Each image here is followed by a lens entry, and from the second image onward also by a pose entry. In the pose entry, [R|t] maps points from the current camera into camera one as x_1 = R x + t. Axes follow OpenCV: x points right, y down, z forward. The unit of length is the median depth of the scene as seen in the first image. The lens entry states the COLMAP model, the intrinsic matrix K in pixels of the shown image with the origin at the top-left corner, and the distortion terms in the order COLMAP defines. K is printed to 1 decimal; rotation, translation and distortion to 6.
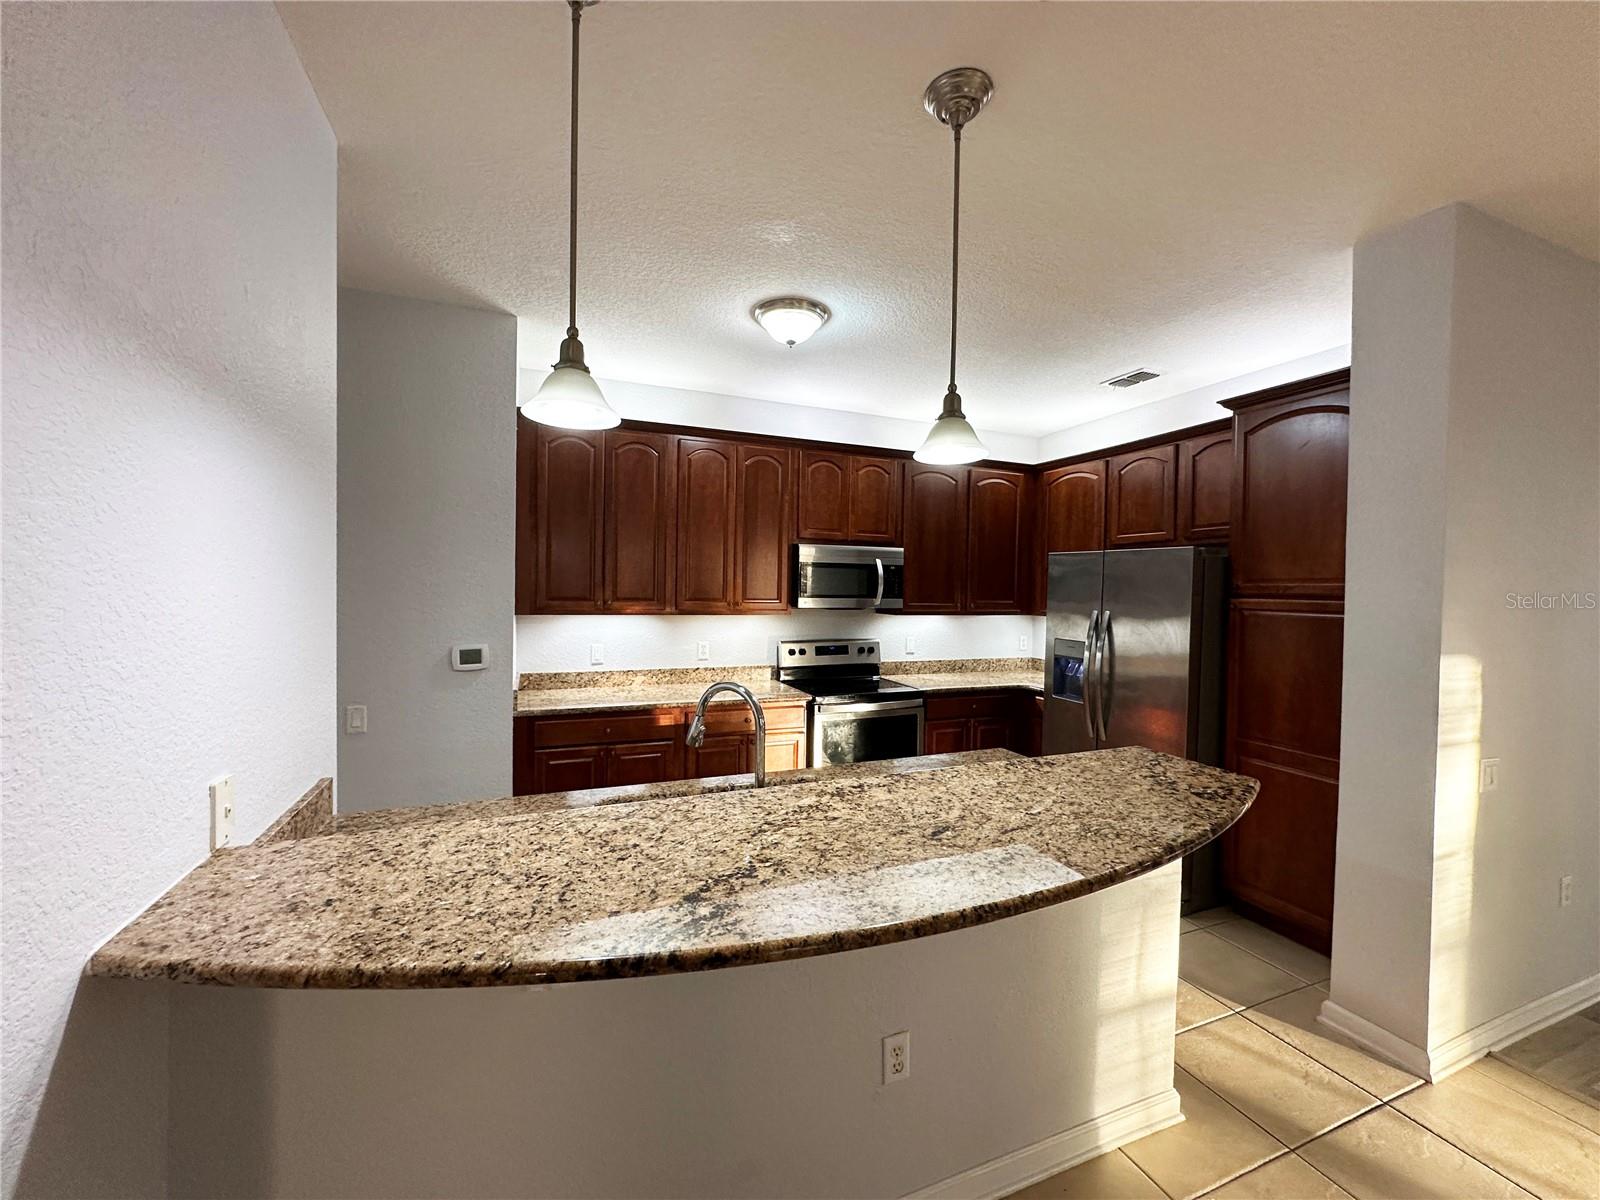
lens RADIAL K [[637.8, 0, 798.8], [0, 637.8, 600.3], [0, 0, 1]] dist [-0.002433, 0.001307]
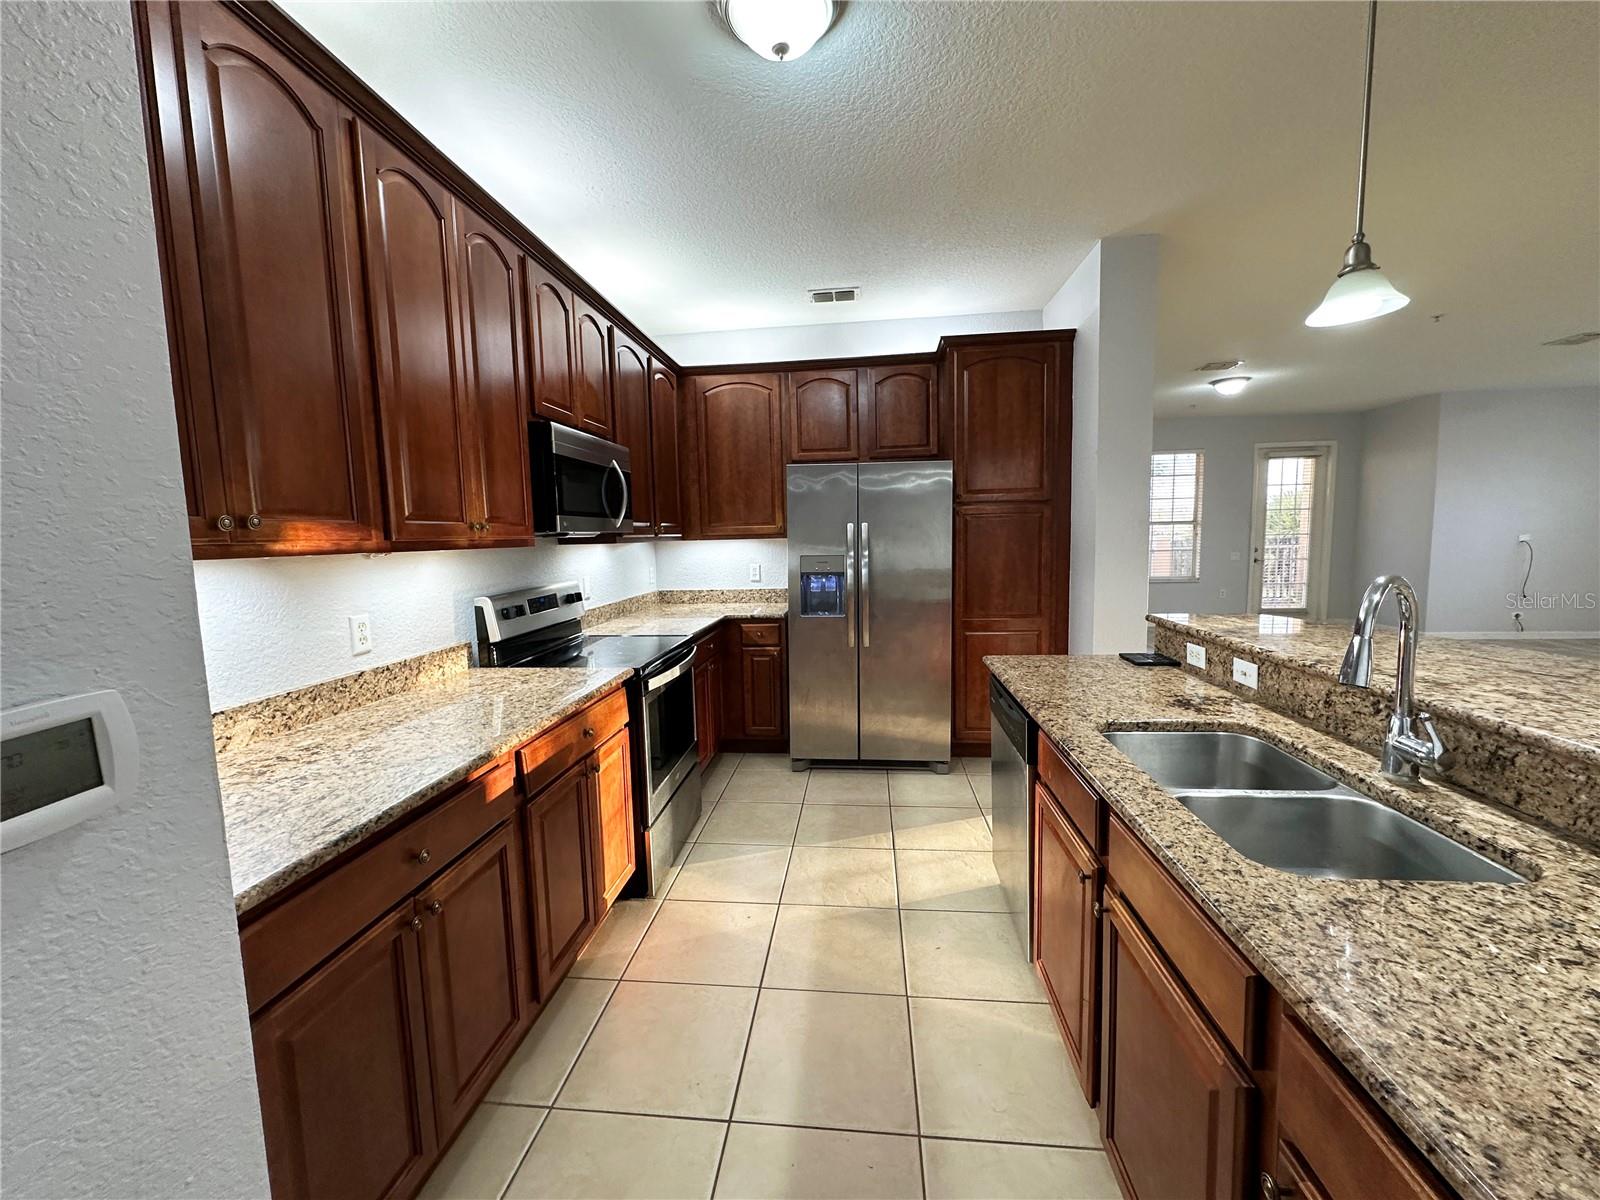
lens RADIAL K [[637.8, 0, 798.8], [0, 637.8, 600.3], [0, 0, 1]] dist [-0.002433, 0.001307]
pose [[0.468925, -0.118880, 0.875201, -1.248222], [0.049525, 0.992881, 0.108330, 0.063040], [-0.881849, -0.007454, 0.471474, 1.563279]]
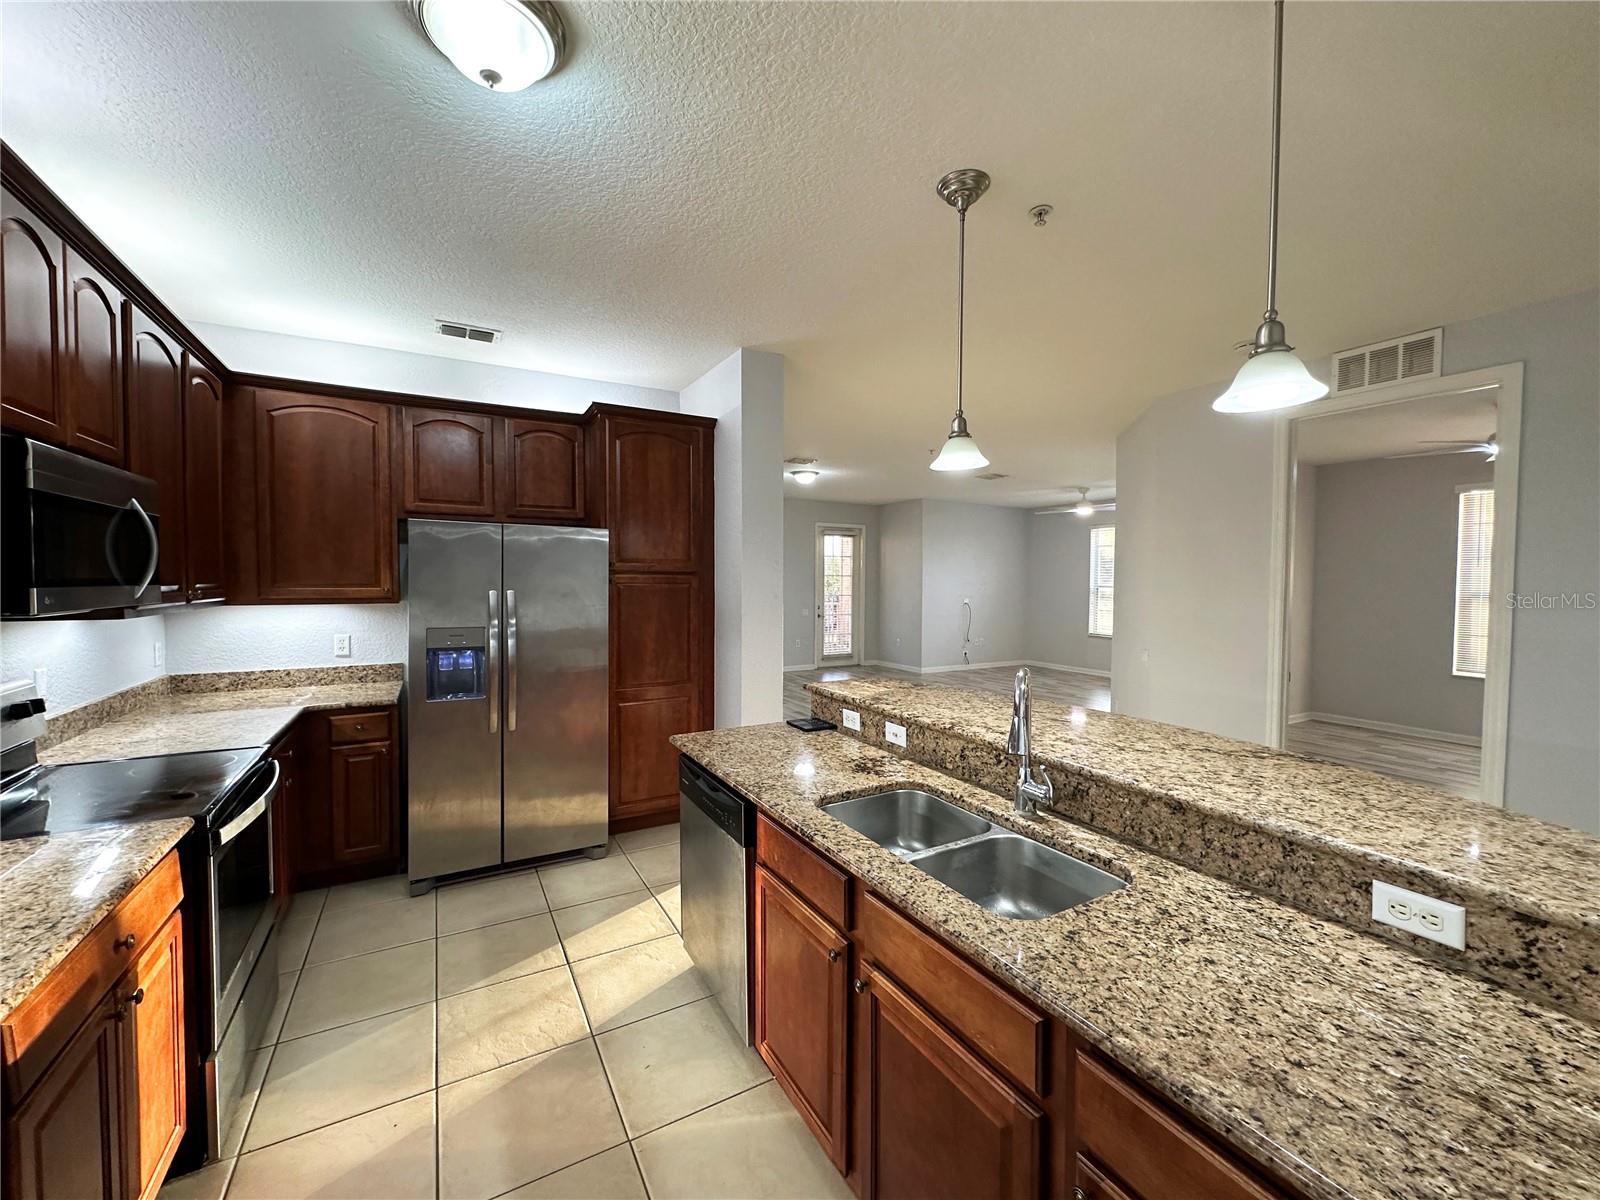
lens RADIAL K [[638.0, 0, 799.3], [0, 638.0, 601.1], [0, 0, 1]] dist [-0.001756, 0.000139]
pose [[-0.131981, -0.051462, 0.989916, -1.240125], [0.011983, 0.998496, 0.053506, -0.030580], [-0.991180, 0.018924, -0.131165, 1.826730]]
